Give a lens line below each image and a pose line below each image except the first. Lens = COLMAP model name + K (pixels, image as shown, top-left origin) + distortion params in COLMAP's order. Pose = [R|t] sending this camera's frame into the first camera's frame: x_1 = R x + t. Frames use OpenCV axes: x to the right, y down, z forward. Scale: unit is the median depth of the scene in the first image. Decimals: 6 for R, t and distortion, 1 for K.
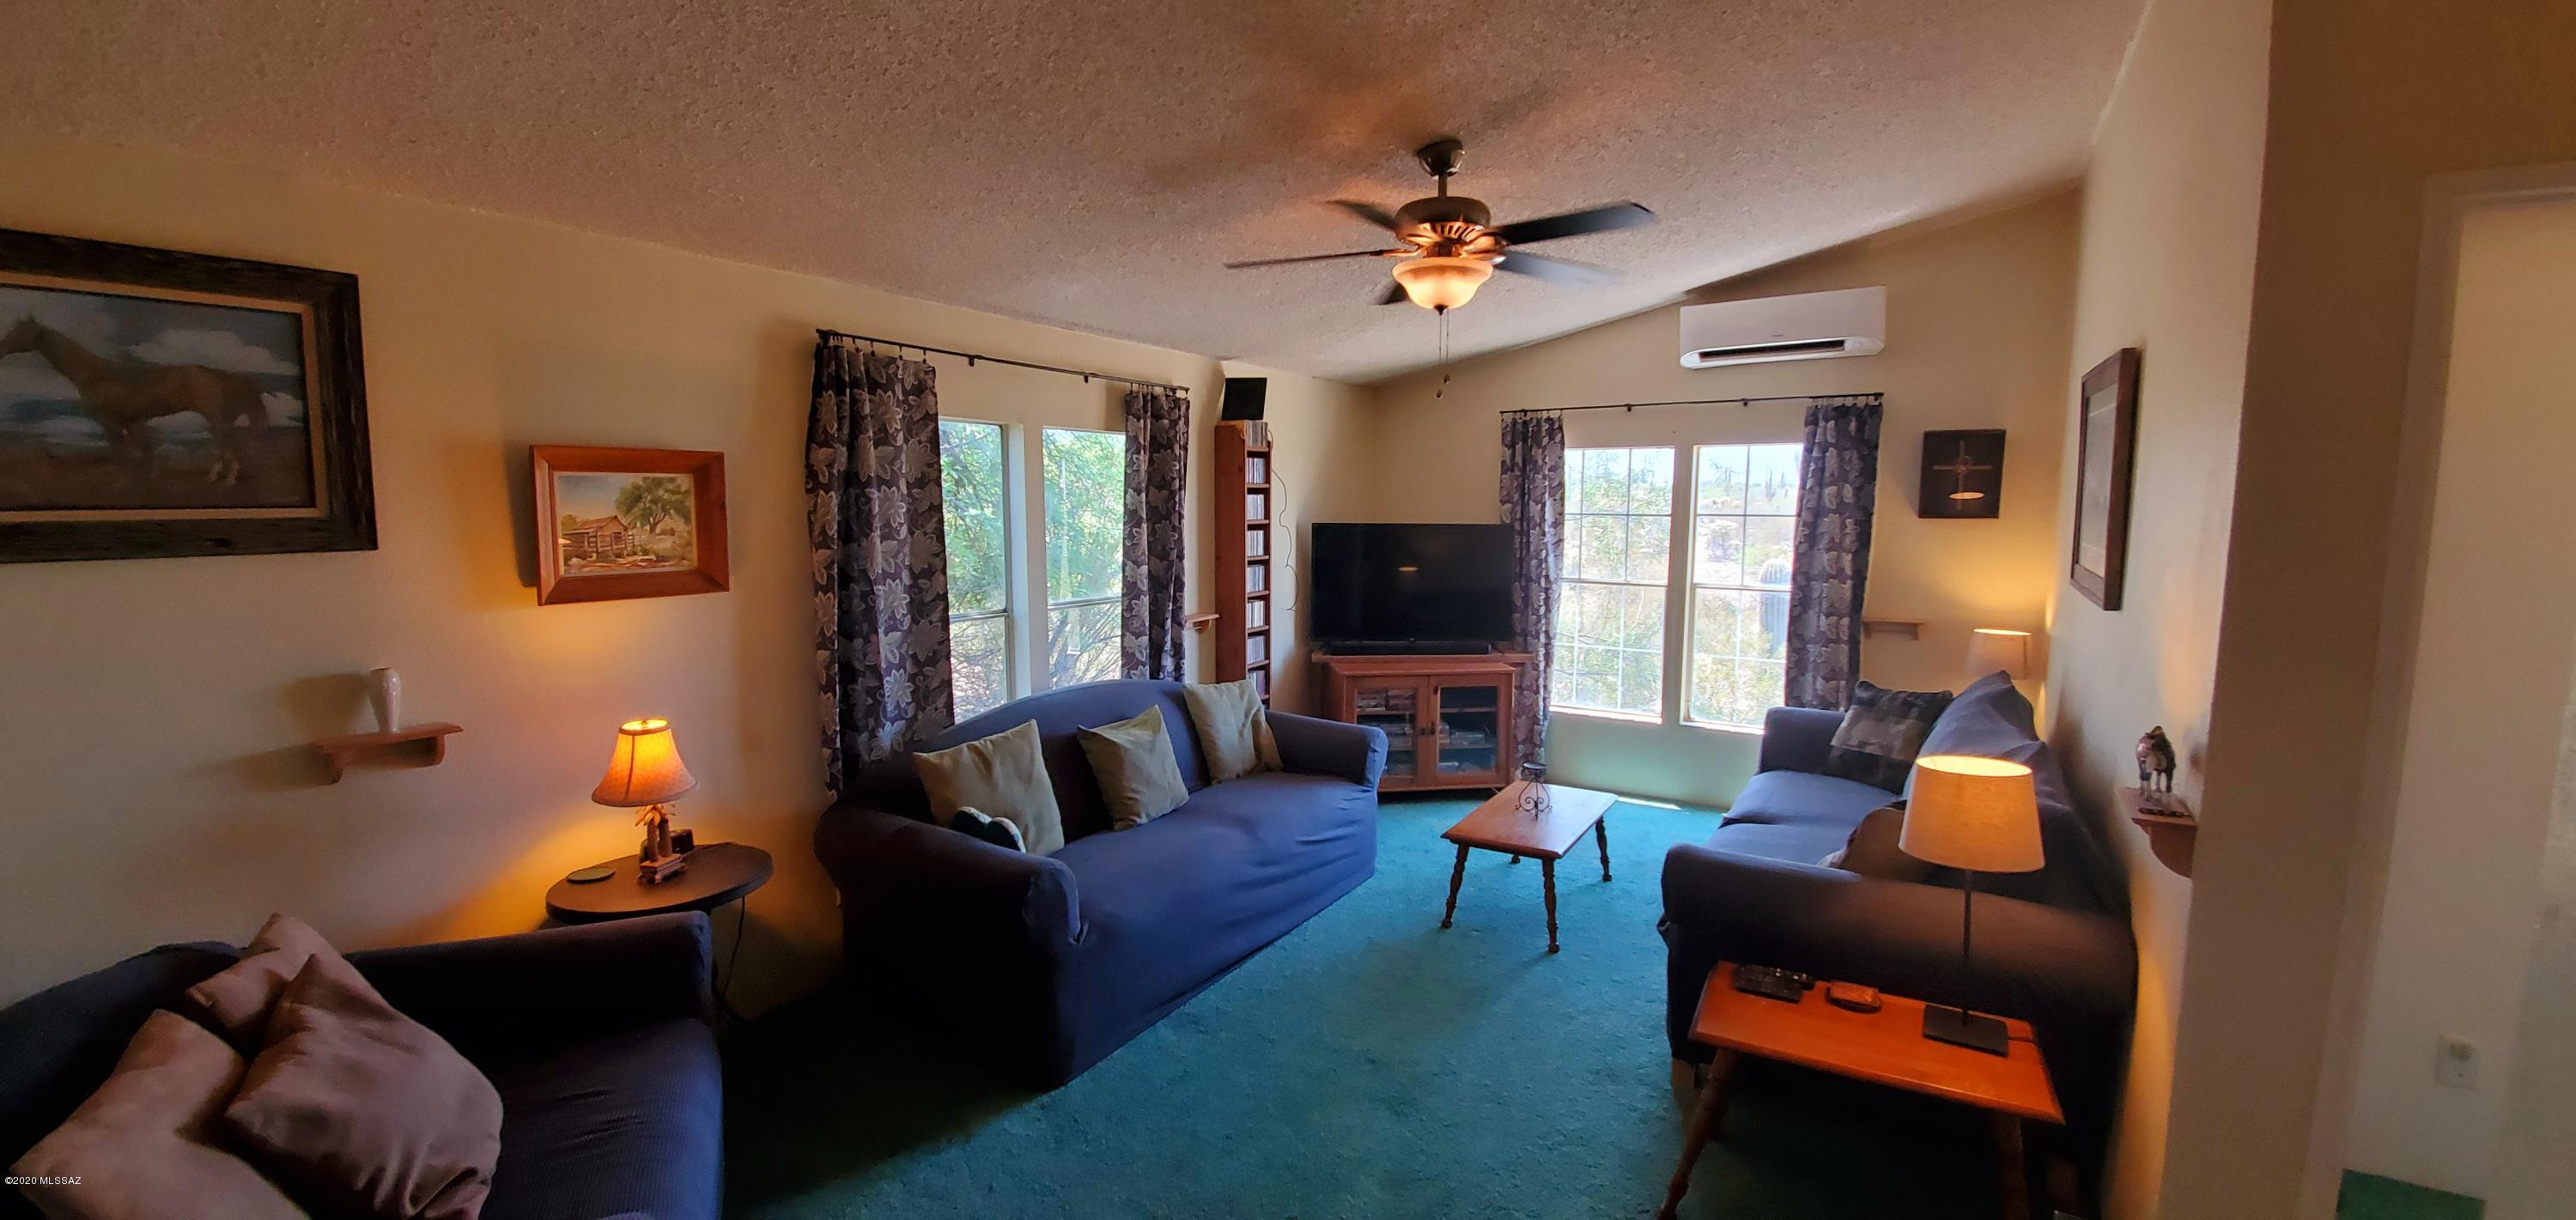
lens RADIAL K [[1049.6, 0, 1280.0], [0, 1049.6, 611.5], [0, 0, 1]] dist [0.003138, 0.000109]
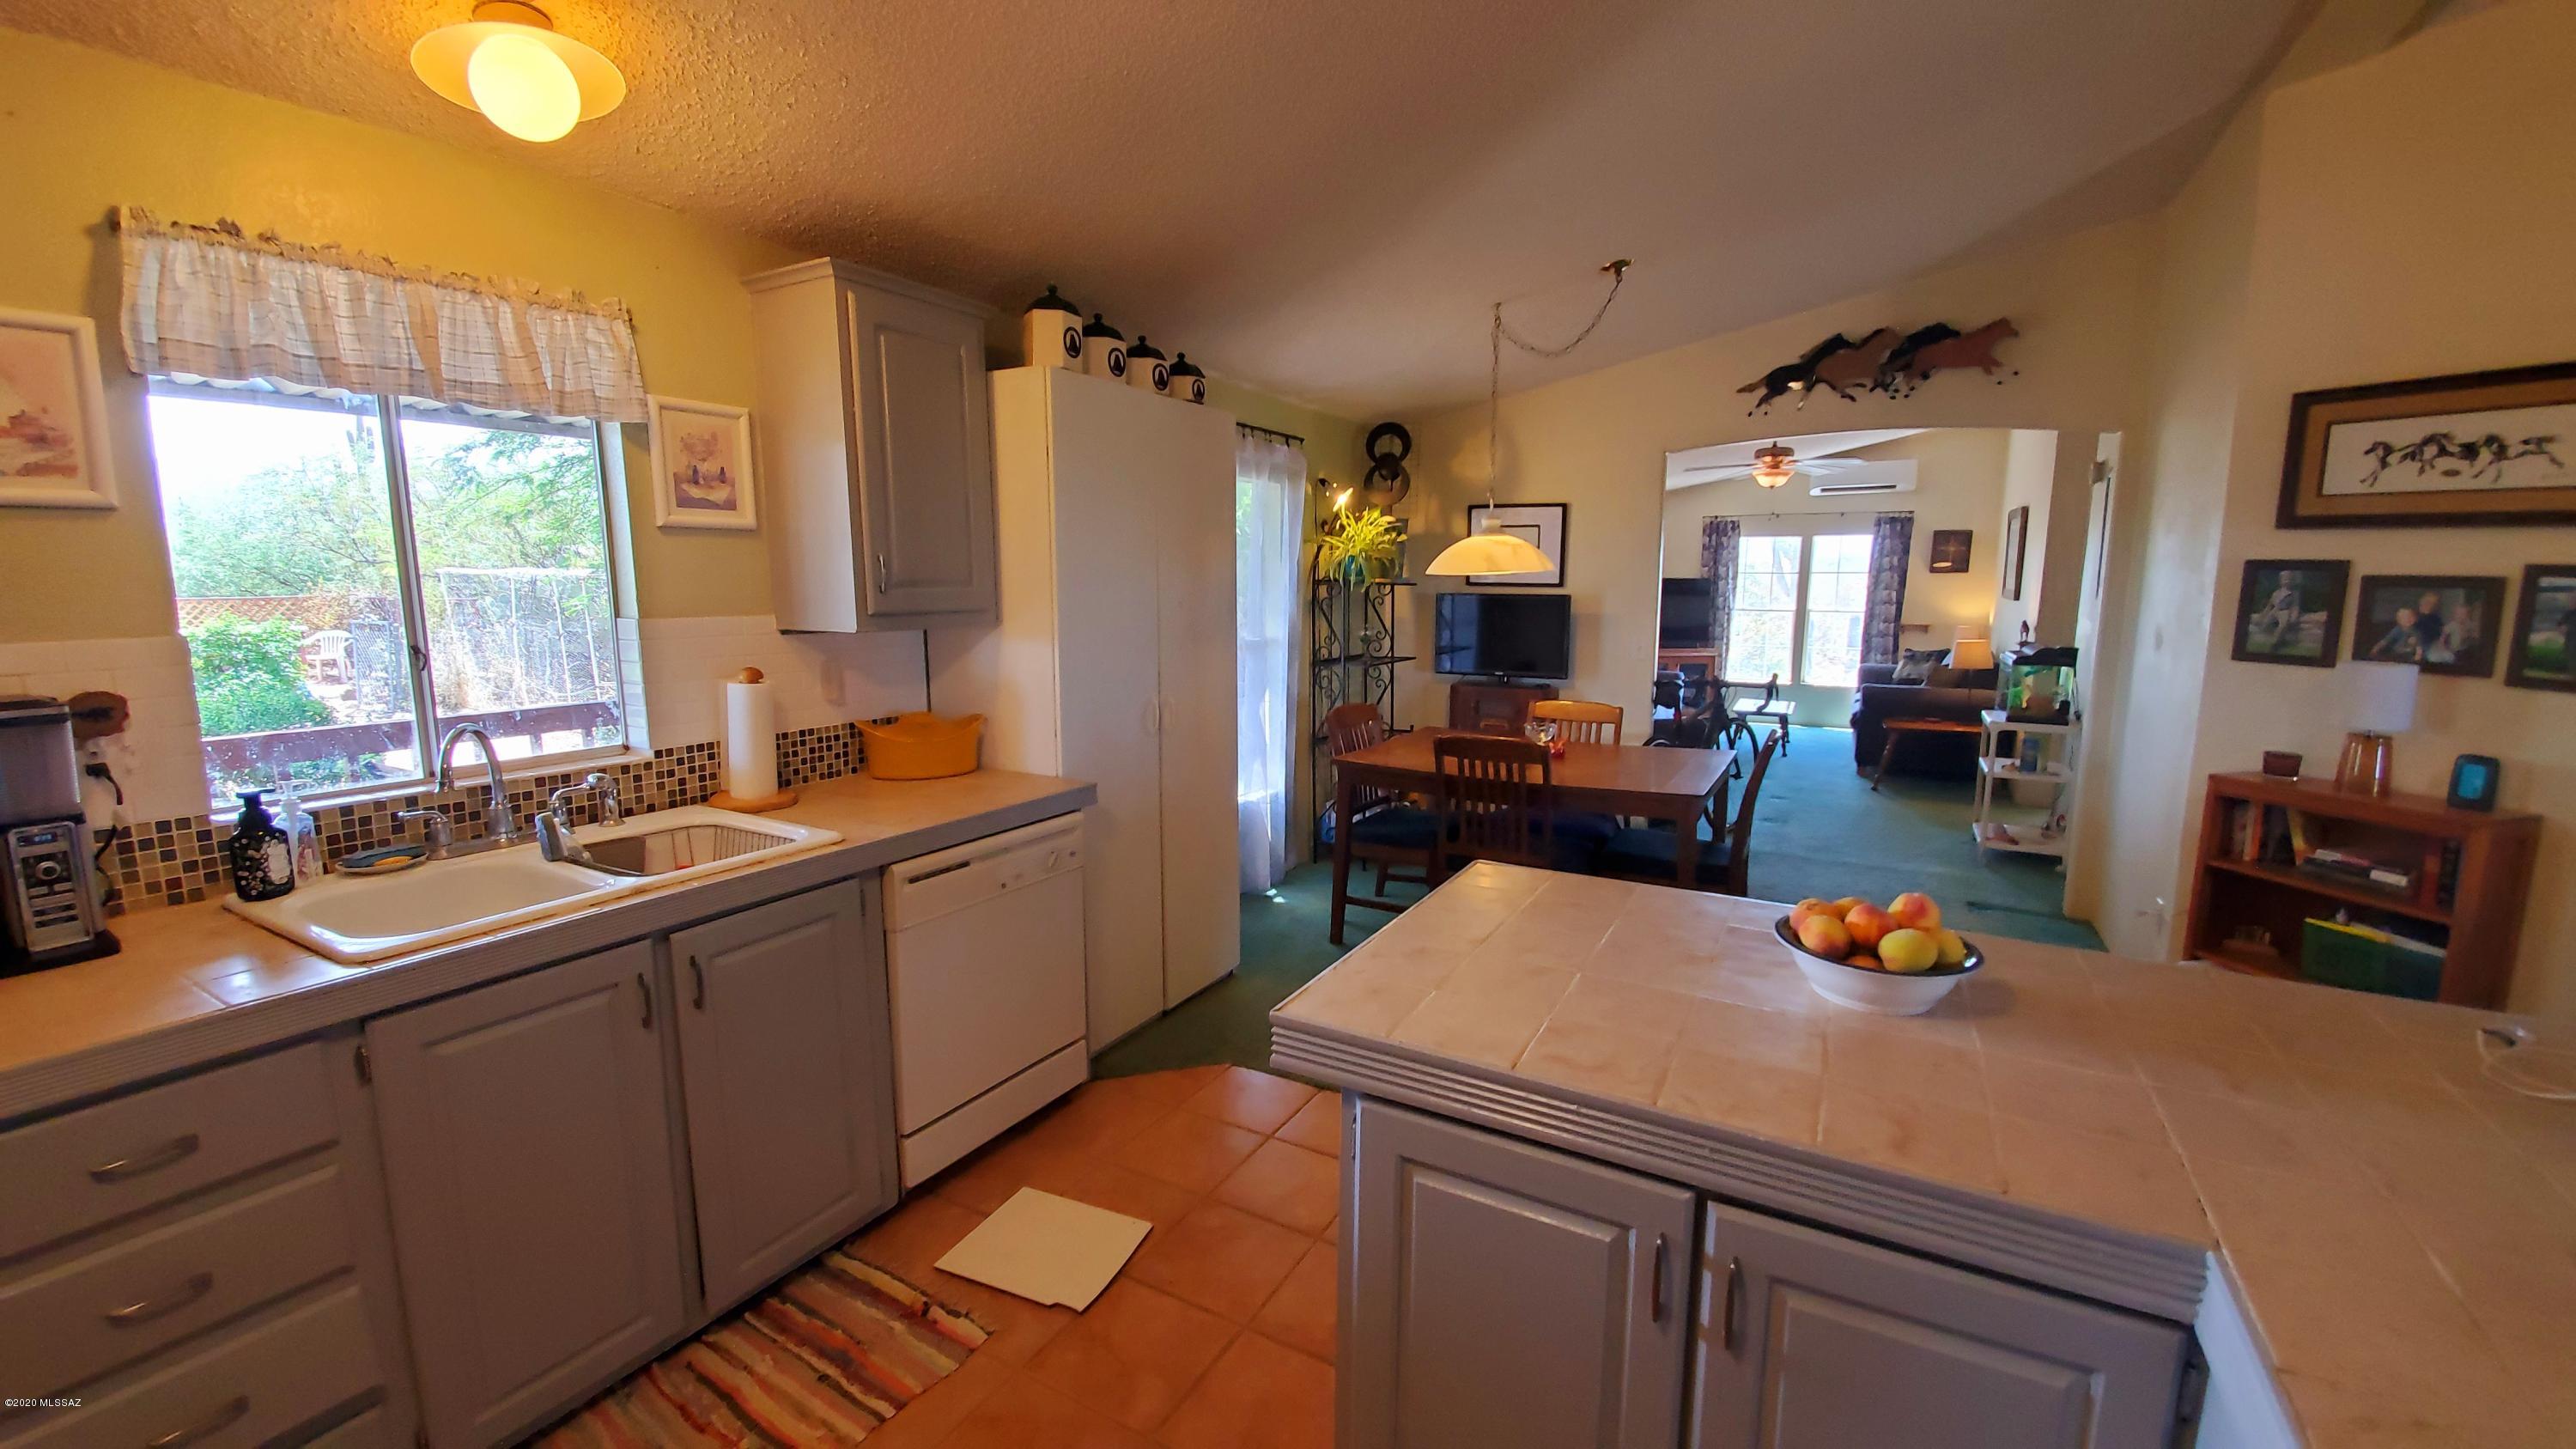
lens RADIAL K [[1014.2, 0, 1295.8], [0, 1014.2, 720.1], [0, 0, 1]] dist [-0.002540, -0.000093]
pose [[0.999258, -0.006280, 0.038009, -0.674867], [0.004951, 0.999377, 0.034955, 0.117401], [-0.038205, -0.034741, 0.998666, -0.894321]]
